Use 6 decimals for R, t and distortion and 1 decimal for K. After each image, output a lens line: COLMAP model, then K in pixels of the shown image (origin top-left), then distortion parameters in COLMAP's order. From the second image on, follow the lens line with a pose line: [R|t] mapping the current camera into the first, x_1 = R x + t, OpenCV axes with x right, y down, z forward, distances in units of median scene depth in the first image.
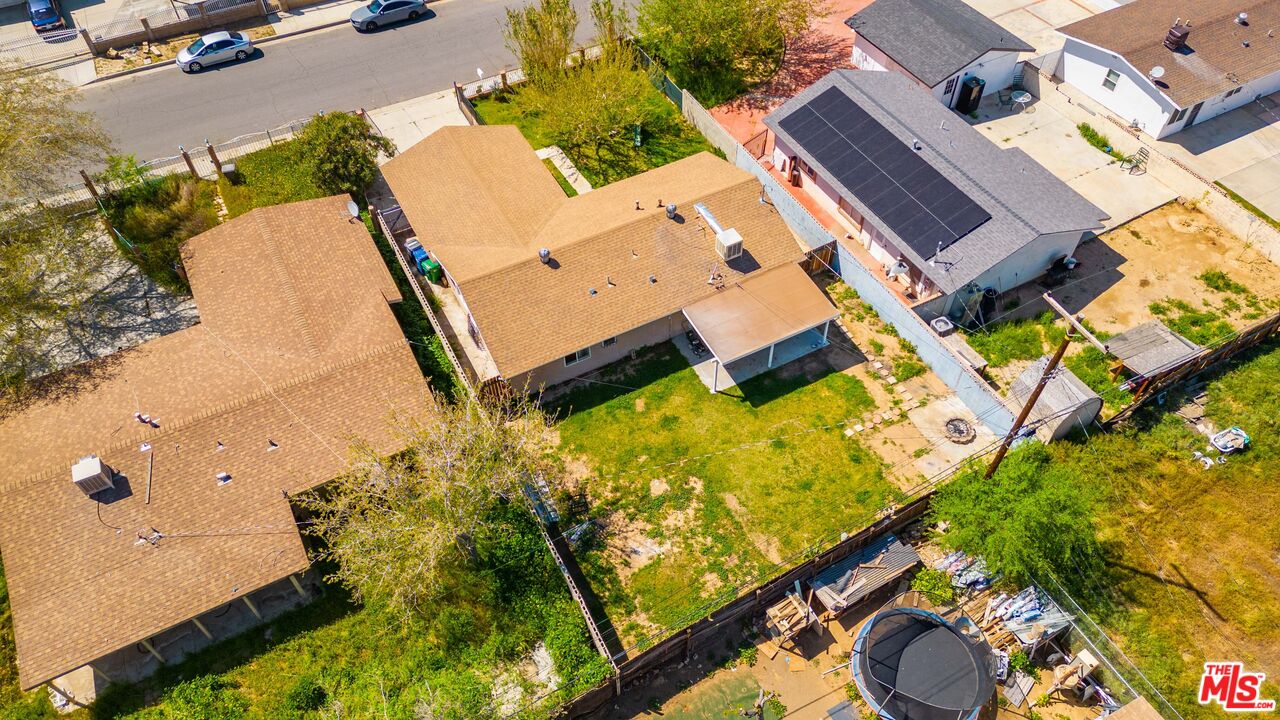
lens RADIAL K [[880.1, 0, 640.0], [0, 880.1, 360.0], [0, 0, 1]] dist [0.039867, 0.000206]
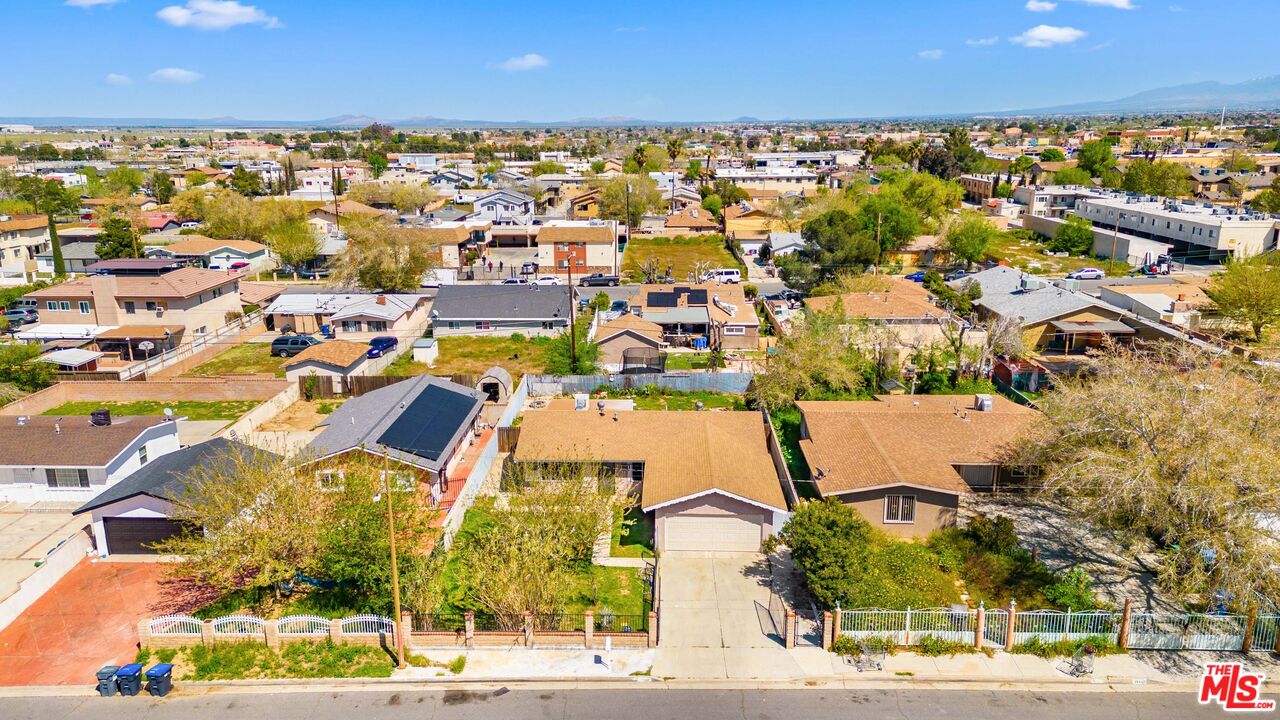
lens RADIAL K [[880.1, 0, 640.0], [0, 880.1, 360.0], [0, 0, 1]] dist [0.039867, 0.000206]
pose [[-0.865570, -0.115952, 0.487179, -0.782713], [0.394623, 0.441011, 0.806090, -1.479179], [-0.308320, 0.889980, -0.335969, 1.564826]]
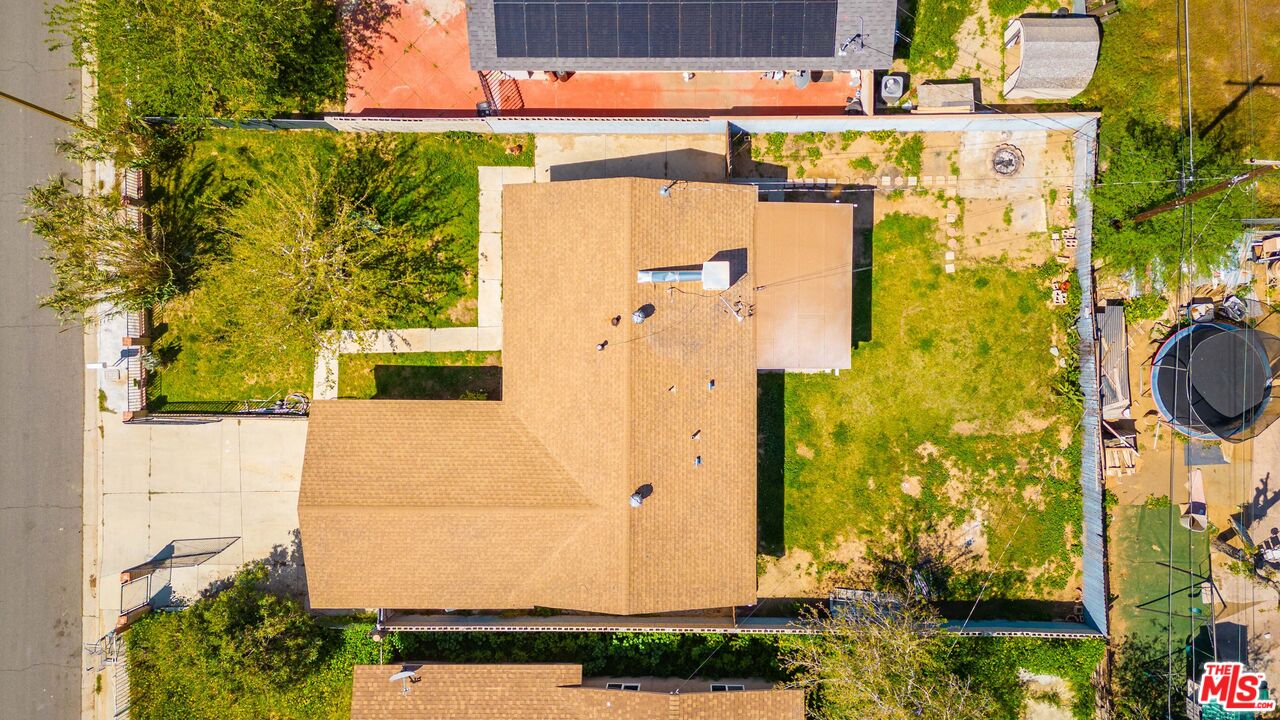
lens RADIAL K [[880.1, 0, 640.0], [0, 880.1, 360.0], [0, 0, 1]] dist [0.039867, 0.000206]
pose [[0.471263, -0.881913, 0.011872, -0.008337], [0.681869, 0.372838, 0.629322, -0.707039], [-0.559434, -0.288481, 0.777054, 0.462663]]
